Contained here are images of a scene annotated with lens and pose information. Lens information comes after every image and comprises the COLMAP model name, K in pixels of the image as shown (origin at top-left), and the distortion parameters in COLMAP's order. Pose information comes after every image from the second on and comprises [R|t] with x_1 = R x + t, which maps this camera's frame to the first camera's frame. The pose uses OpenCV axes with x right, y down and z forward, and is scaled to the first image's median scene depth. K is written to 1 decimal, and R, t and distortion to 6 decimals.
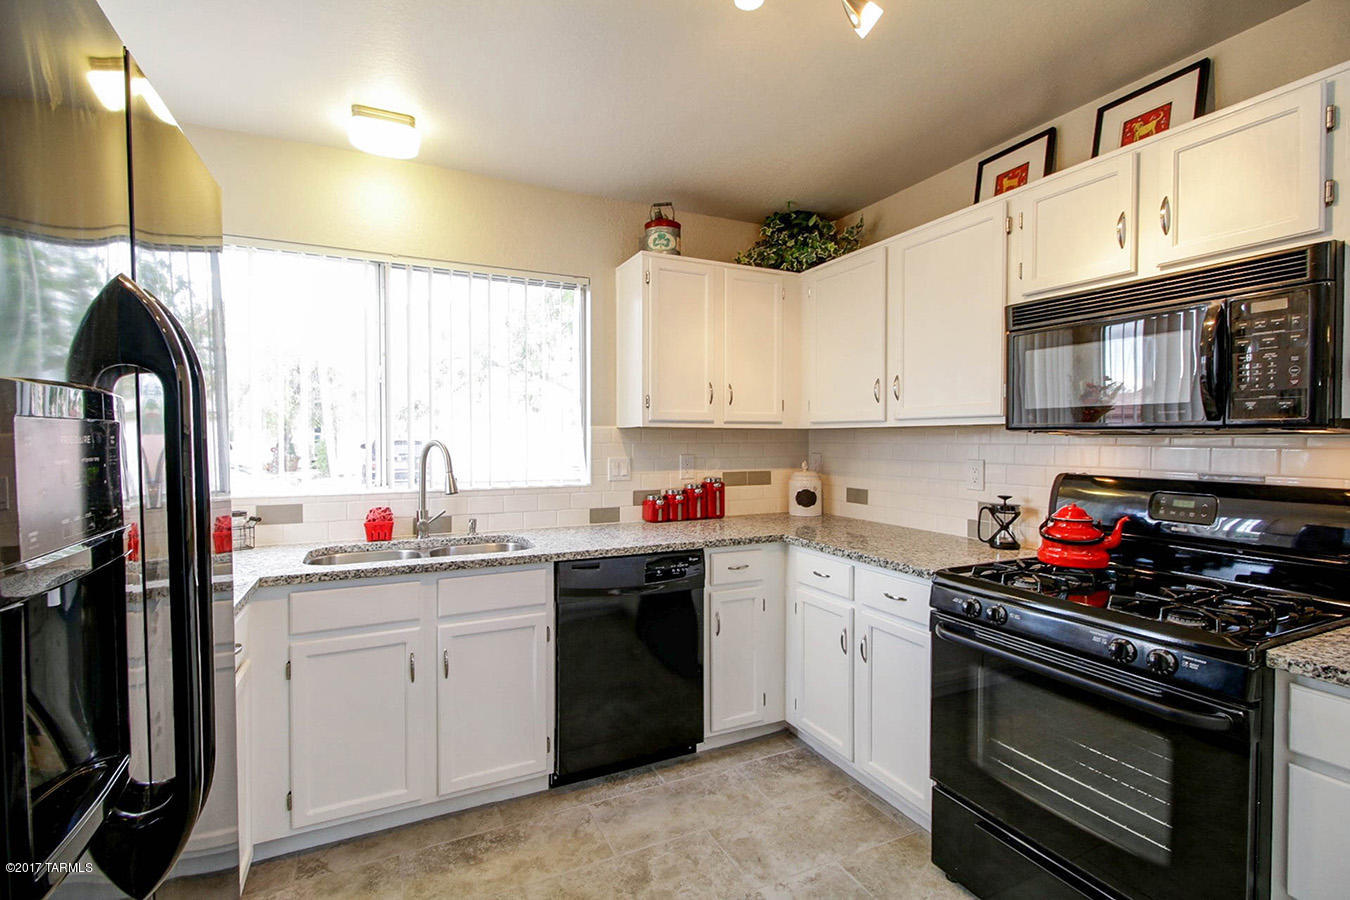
lens RADIAL K [[619.1, 0, 667.7], [0, 619.1, 447.9], [0, 0, 1]] dist [0.010391, -0.004025]
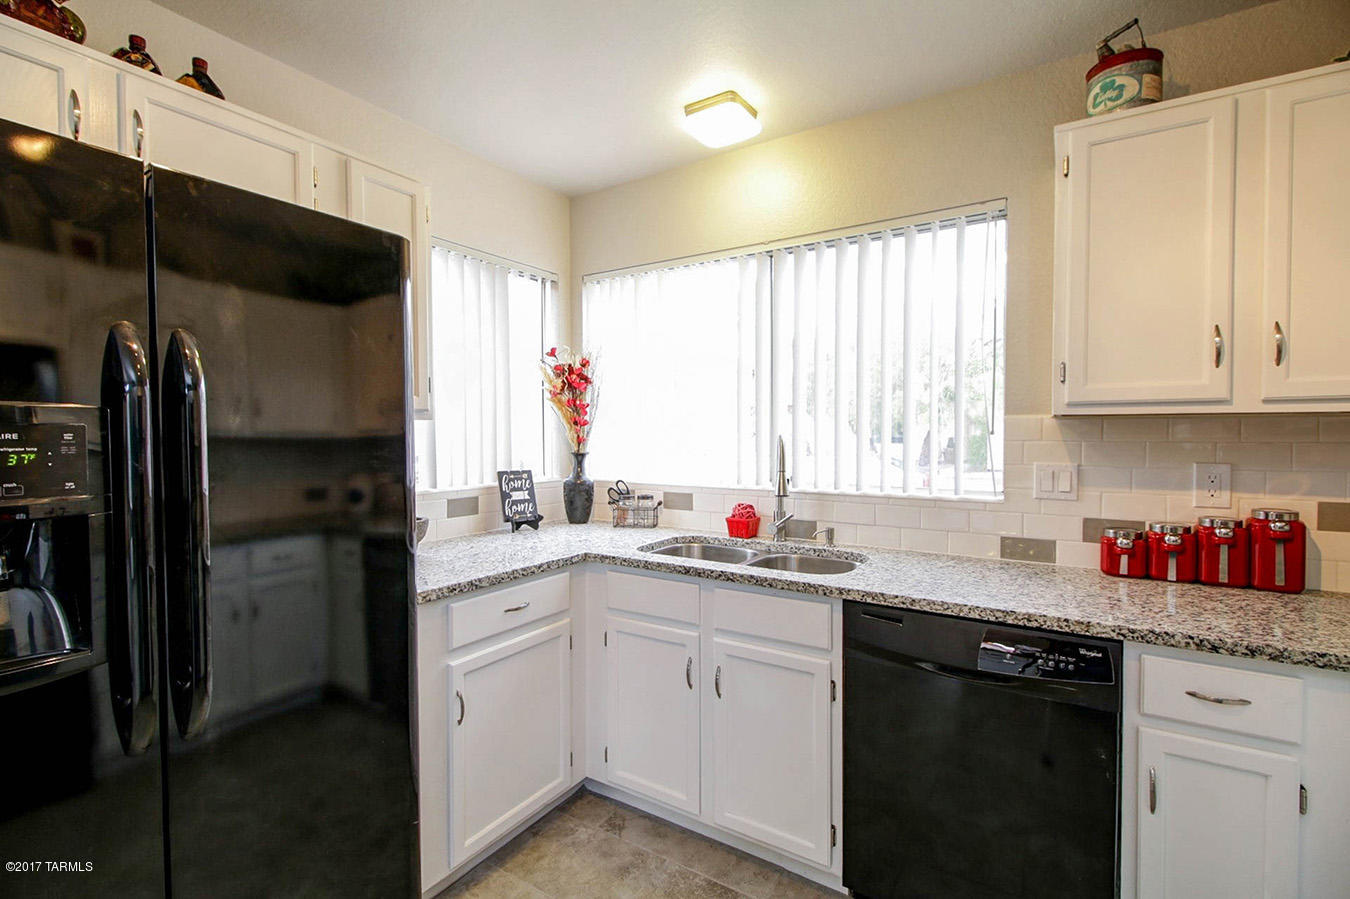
lens RADIAL K [[619.1, 0, 678.7], [0, 619.1, 445.9], [0, 0, 1]] dist [0.010391, -0.004025]
pose [[0.529635, 0.018019, -0.848034, 0.305772], [-0.012225, 0.999833, 0.013609, -0.007449], [0.848138, 0.003159, 0.529766, 0.383617]]
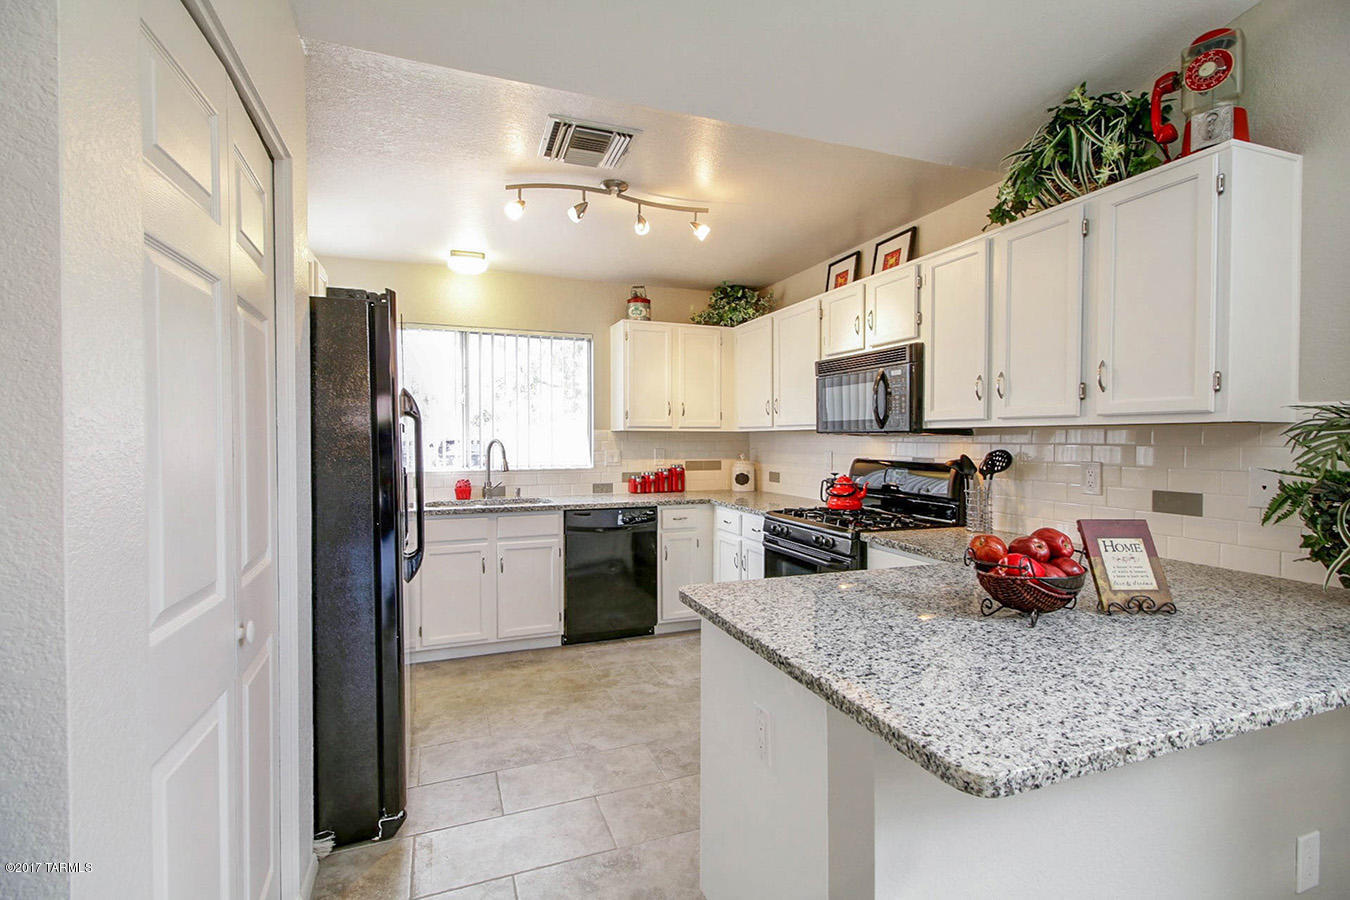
lens RADIAL K [[619.1, 0, 670.1], [0, 619.1, 448.4], [0, 0, 1]] dist [0.010391, -0.004025]
pose [[0.996614, 0.000901, -0.082216, 0.221612], [-0.000853, 0.999999, 0.000614, 0.010278], [0.082216, -0.000542, 0.996614, -0.602190]]
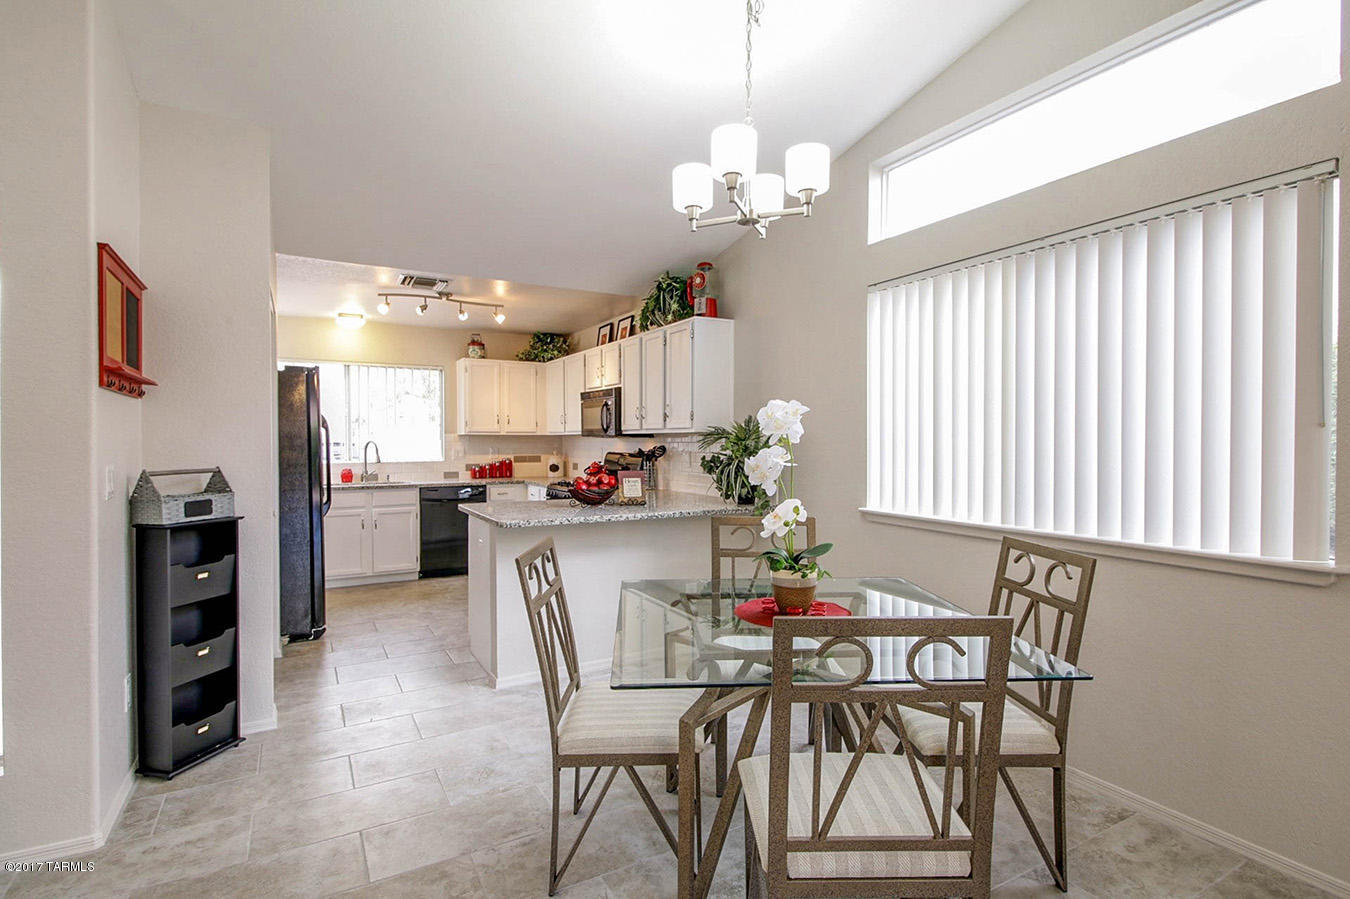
lens RADIAL K [[658.1, 0, 676.6], [0, 658.1, 448.8], [0, 0, 1]] dist [-0.003411, -0.001432]
pose [[0.996585, -0.002473, 0.082536, 0.576211], [0.002700, 0.999993, -0.002642, 0.028760], [-0.082529, 0.002855, 0.996585, -1.587752]]
